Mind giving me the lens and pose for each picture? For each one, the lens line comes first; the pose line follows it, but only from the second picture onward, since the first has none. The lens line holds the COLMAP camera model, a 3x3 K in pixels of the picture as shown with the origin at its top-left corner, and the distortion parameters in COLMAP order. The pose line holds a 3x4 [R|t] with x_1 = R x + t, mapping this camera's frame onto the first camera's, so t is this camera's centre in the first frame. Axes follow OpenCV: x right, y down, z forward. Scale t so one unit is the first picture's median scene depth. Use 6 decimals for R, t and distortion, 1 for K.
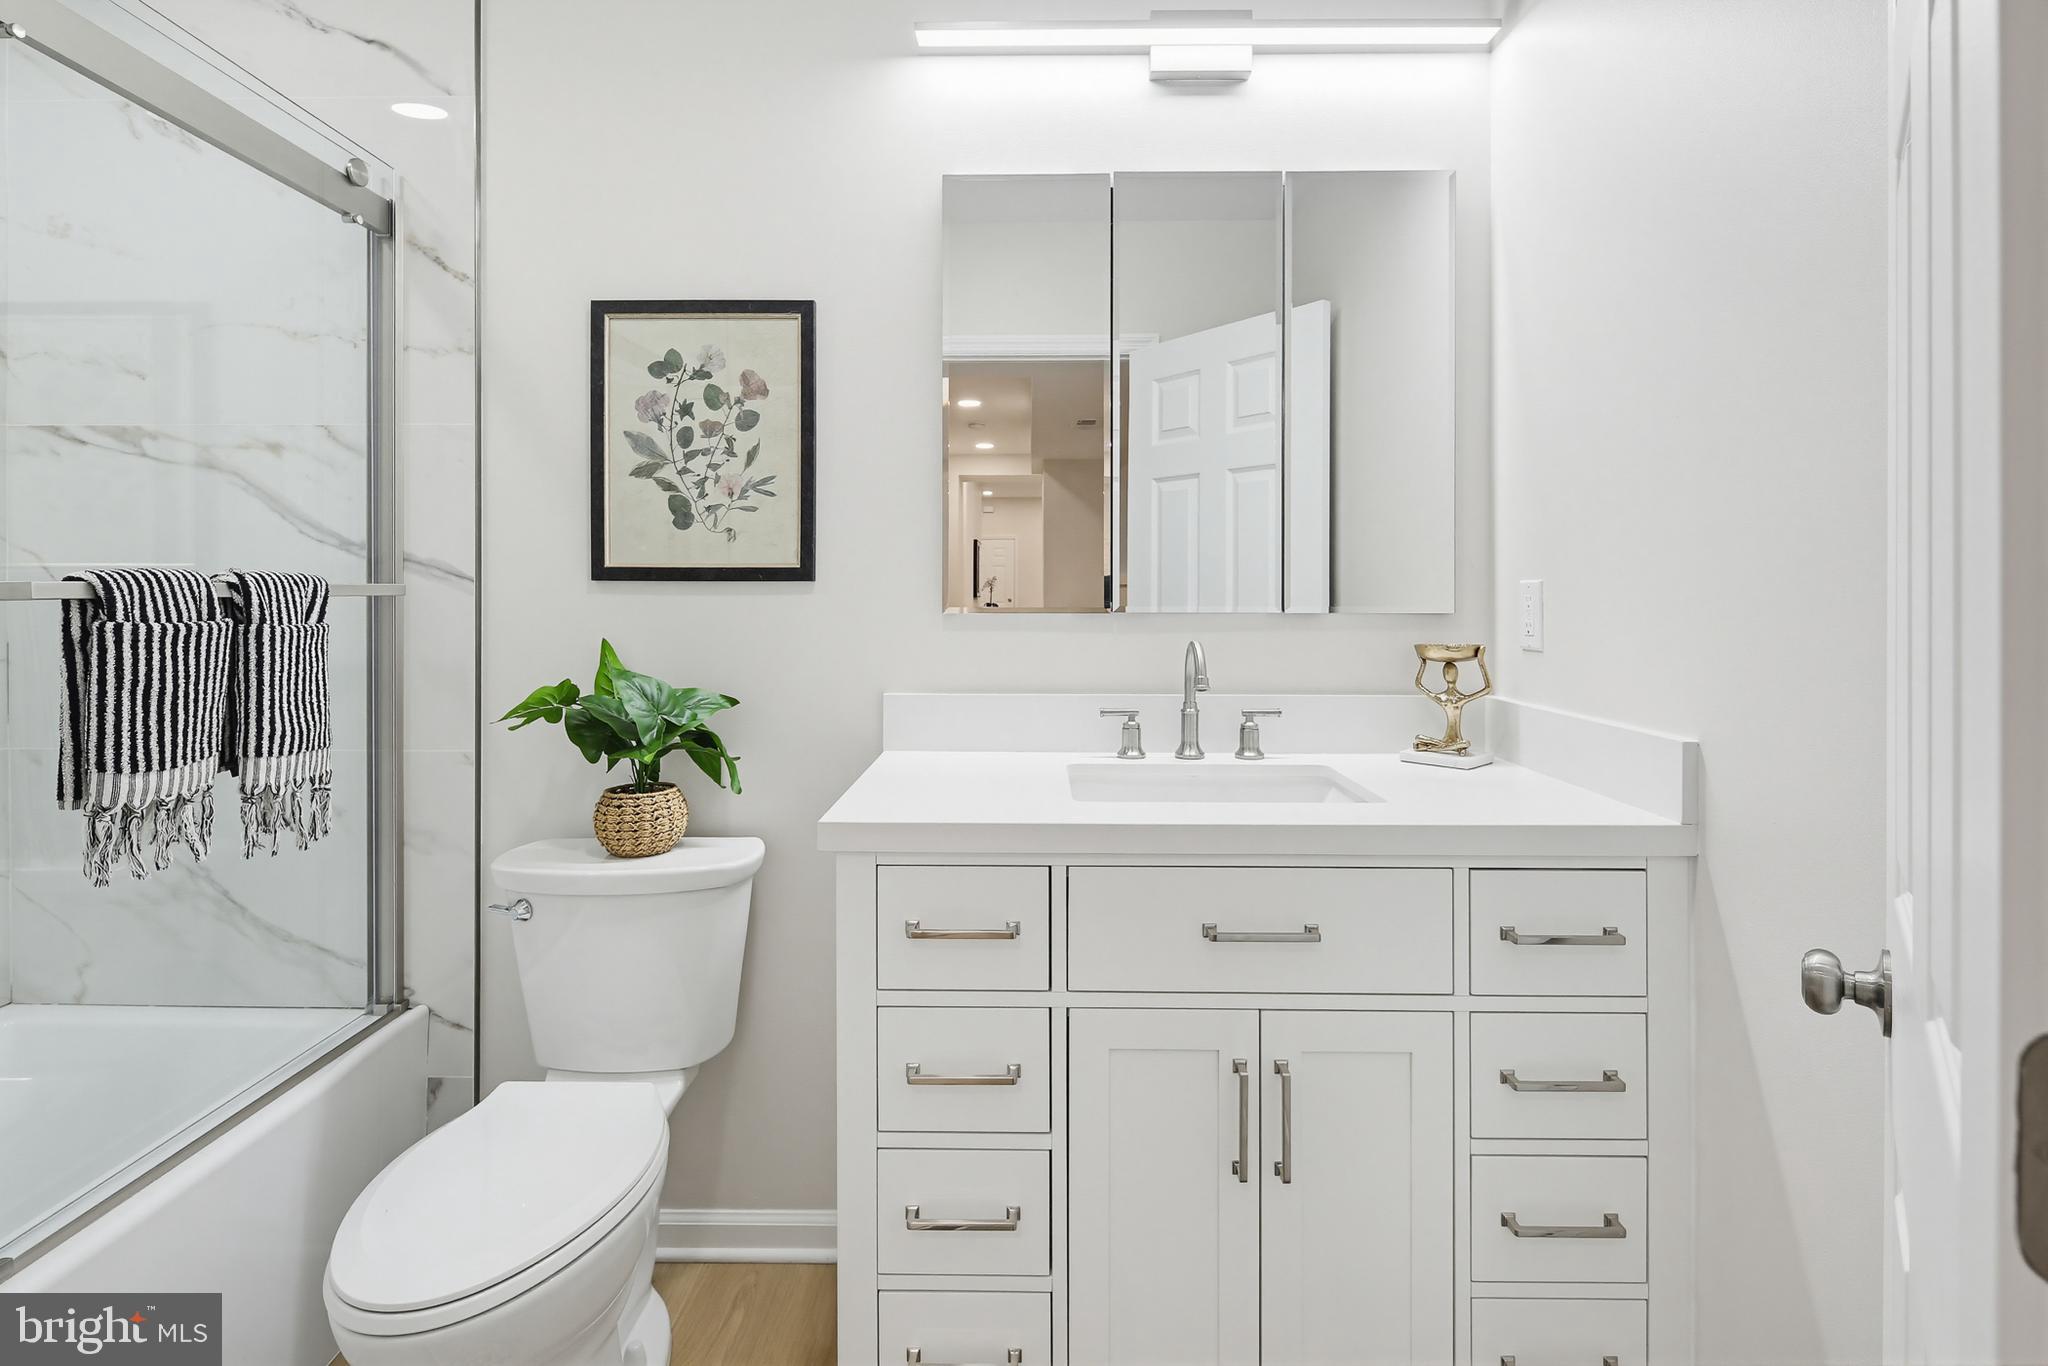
lens RADIAL K [[1021.8, 0, 1024.9], [0, 1021.8, 587.4], [0, 0, 1]] dist [-0.002966, -0.000610]
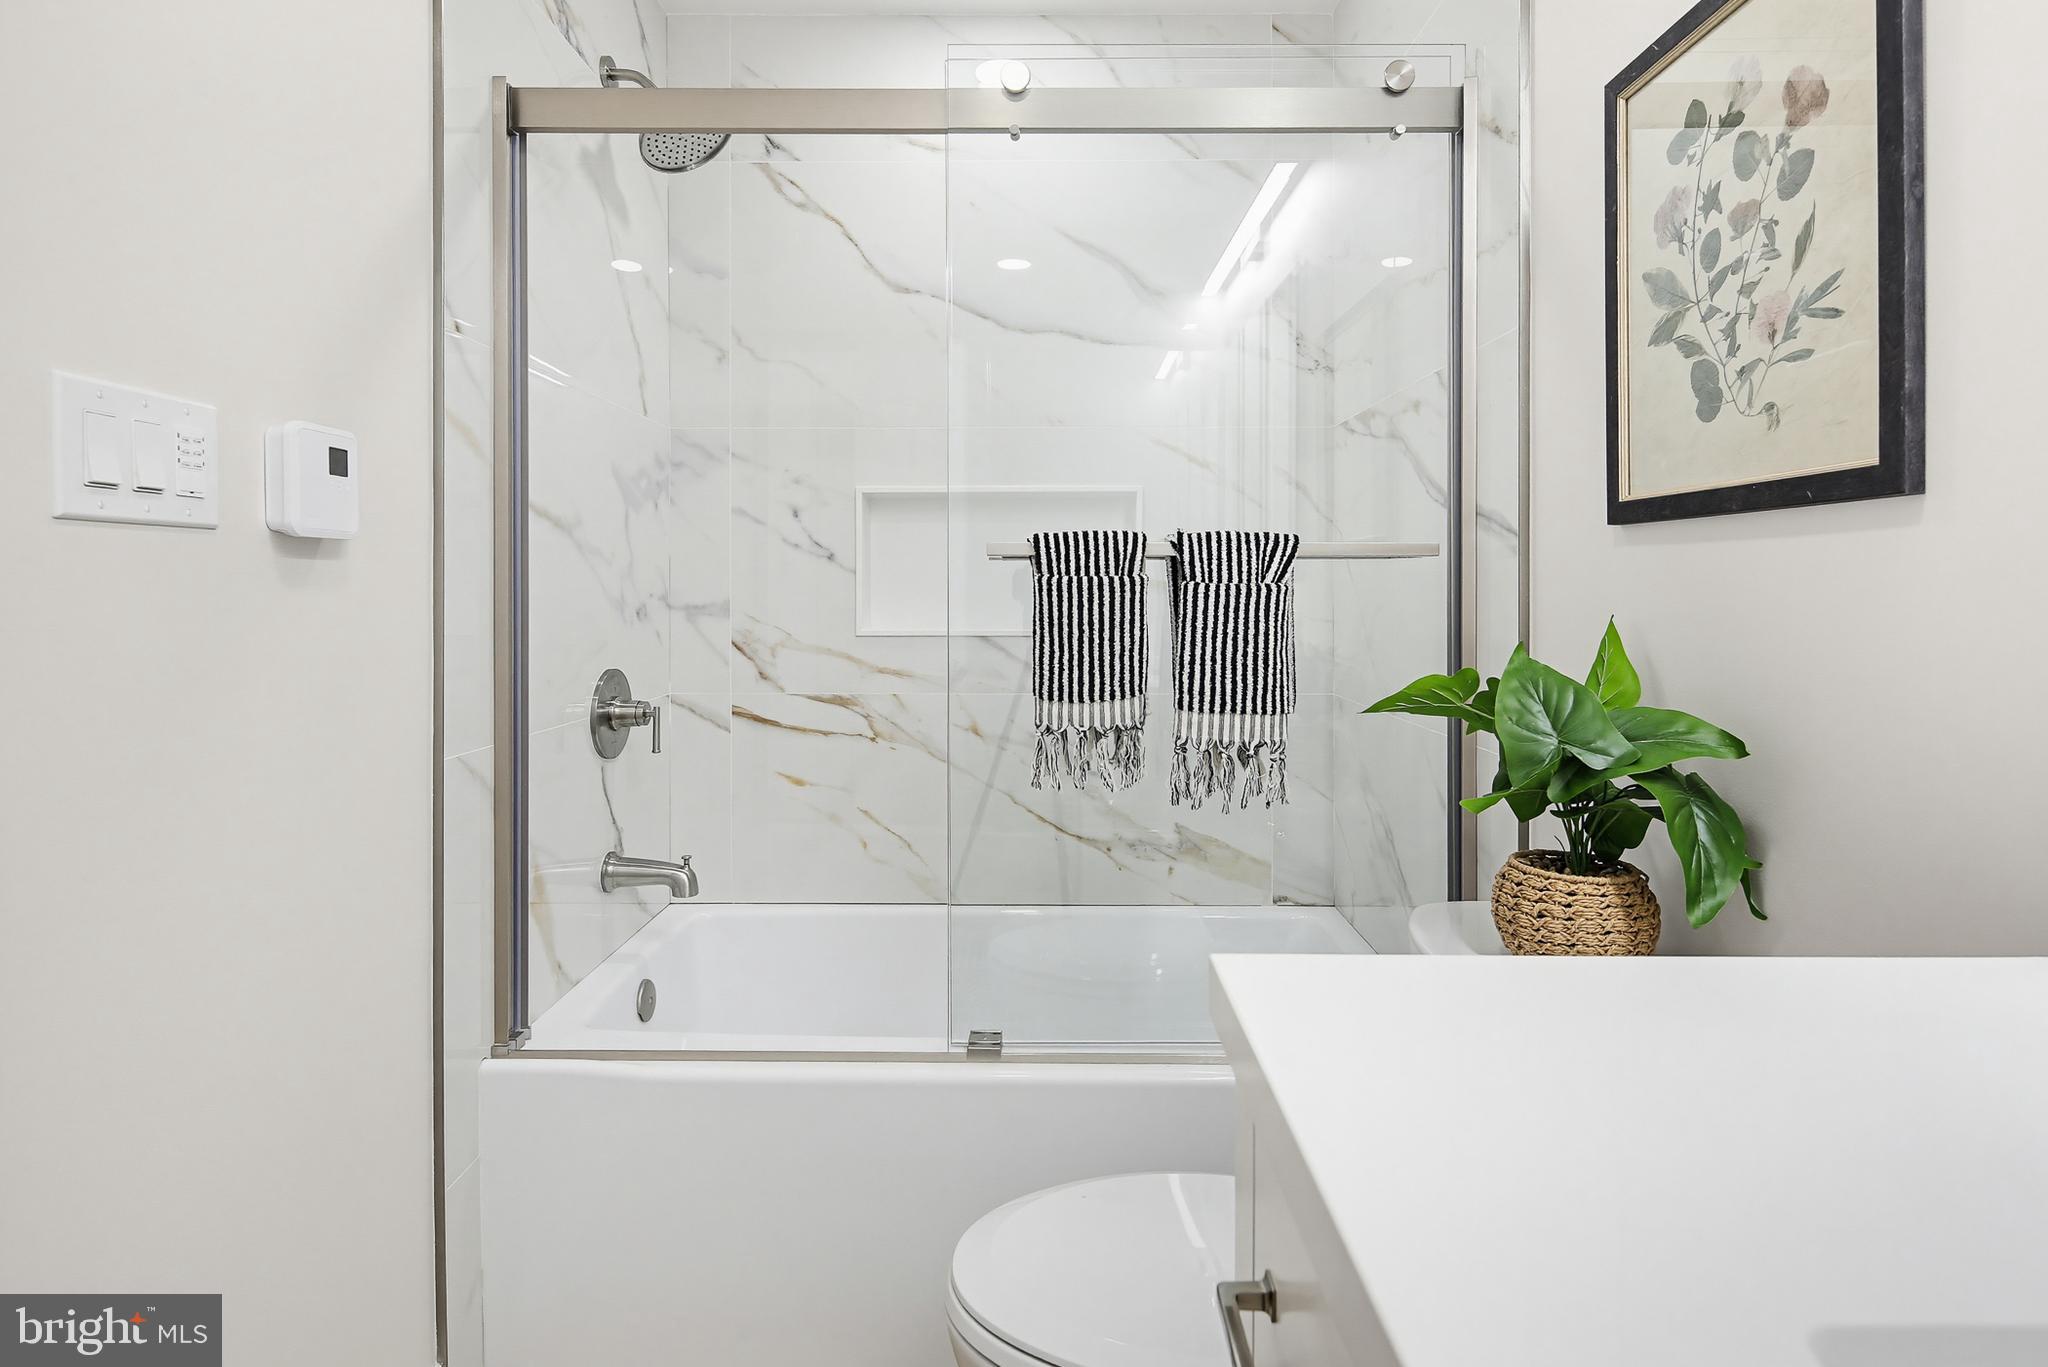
lens RADIAL K [[1021.8, 0, 1024.9], [0, 1021.8, 587.9], [0, 0, 1]] dist [-0.002966, -0.000610]
pose [[0.004661, -0.000064, -0.999989, 0.209386], [-0.000326, 1.000000, -0.000065, 0.032797], [0.999989, 0.000326, 0.004661, 0.632336]]
